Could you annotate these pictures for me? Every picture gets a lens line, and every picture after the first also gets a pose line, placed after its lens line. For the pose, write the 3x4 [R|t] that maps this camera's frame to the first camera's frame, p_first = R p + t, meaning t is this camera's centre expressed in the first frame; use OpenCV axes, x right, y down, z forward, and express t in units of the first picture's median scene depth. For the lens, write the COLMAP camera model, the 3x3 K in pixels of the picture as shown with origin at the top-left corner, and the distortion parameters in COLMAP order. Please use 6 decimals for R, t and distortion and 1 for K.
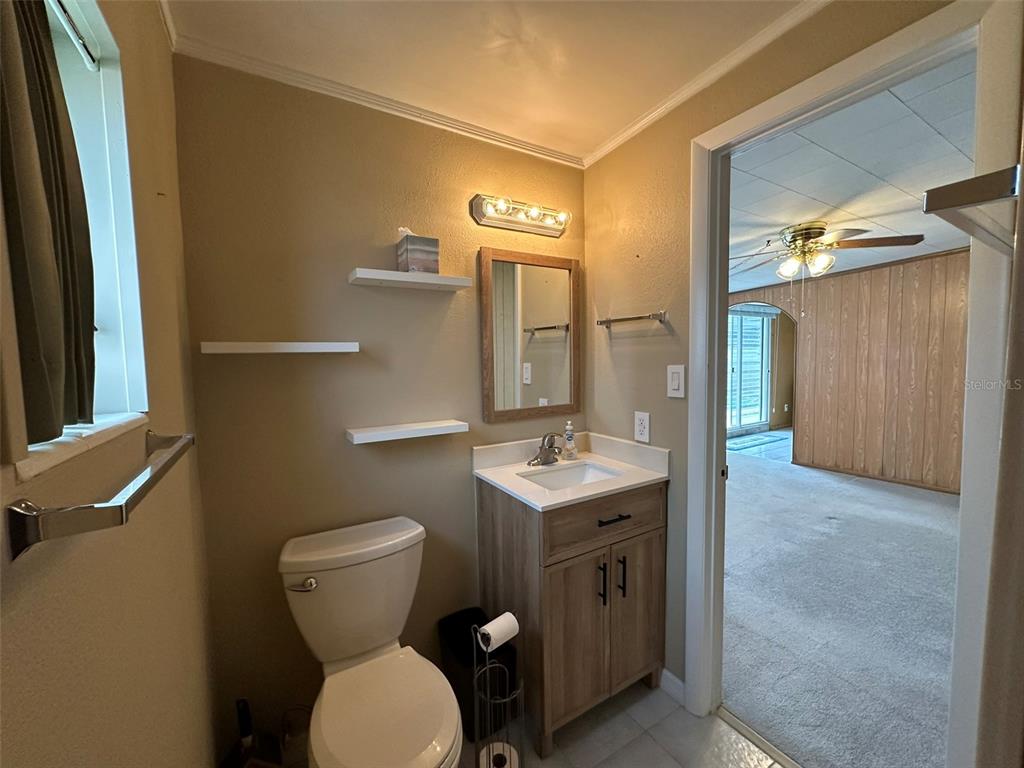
lens RADIAL K [[410.8, 0, 511.1], [0, 410.8, 383.3], [0, 0, 1]] dist [-0.001979, 0.000243]
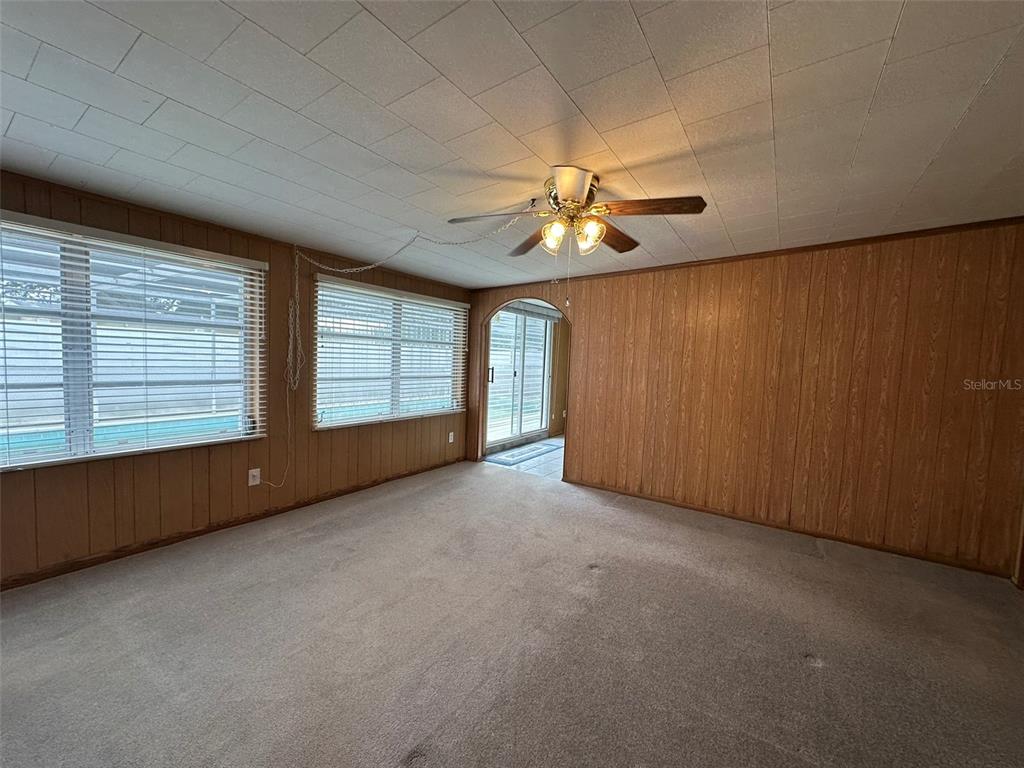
lens RADIAL K [[410.8, 0, 511.1], [0, 410.8, 383.3], [0, 0, 1]] dist [-0.001979, 0.000243]
pose [[0.904313, 0.028368, 0.425926, 0.196514], [-0.031001, 0.999519, -0.000752, -0.014565], [-0.425742, -0.012524, 0.904758, 0.240178]]
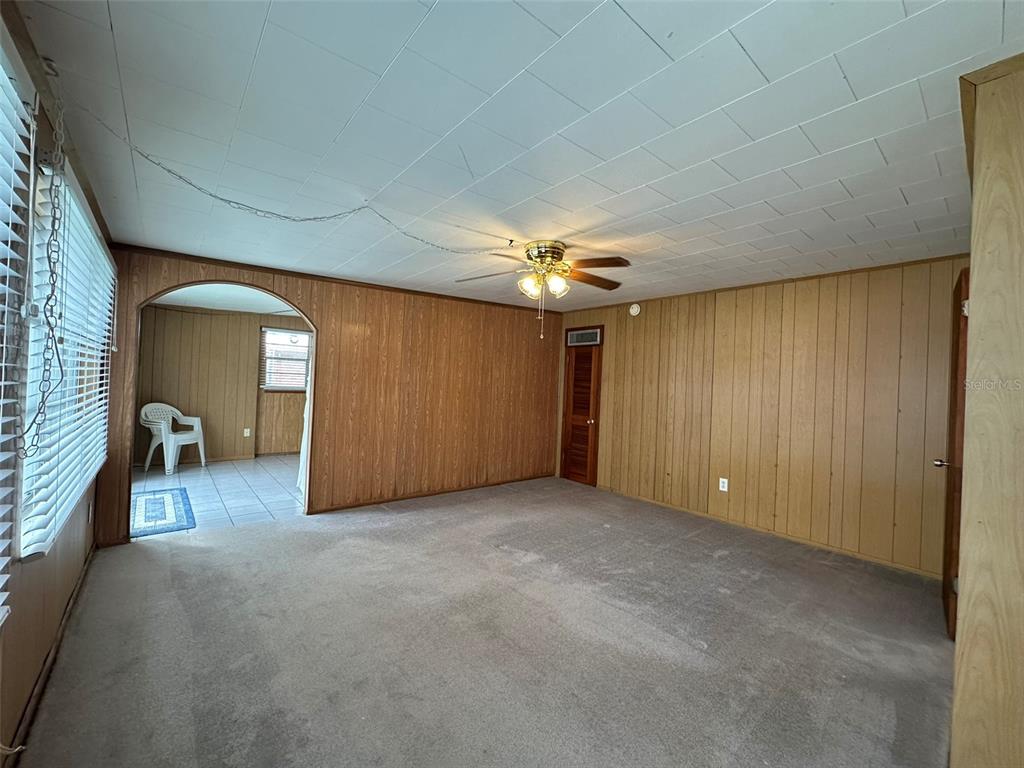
lens RADIAL K [[410.8, 0, 511.1], [0, 410.8, 383.3], [0, 0, 1]] dist [-0.001979, 0.000243]
pose [[-0.155725, 0.014648, 0.987692, -0.130651], [0.017602, 0.999772, -0.012052, -0.031761], [-0.987644, 0.015508, -0.155948, 0.765964]]
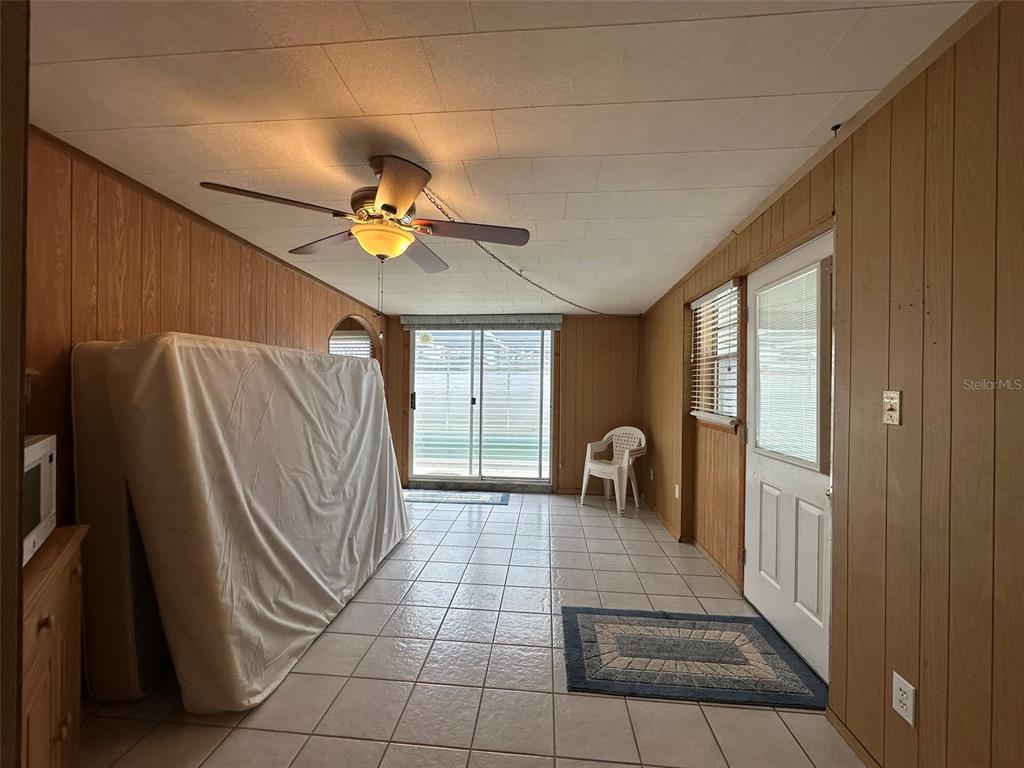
lens RADIAL K [[410.8, 0, 511.1], [0, 410.8, 383.3], [0, 0, 1]] dist [-0.001979, 0.000243]
pose [[0.812880, 0.037758, -0.581205, 1.434633], [-0.058771, 0.998121, -0.017356, -0.078176], [0.579458, 0.048266, 0.813572, 0.585215]]
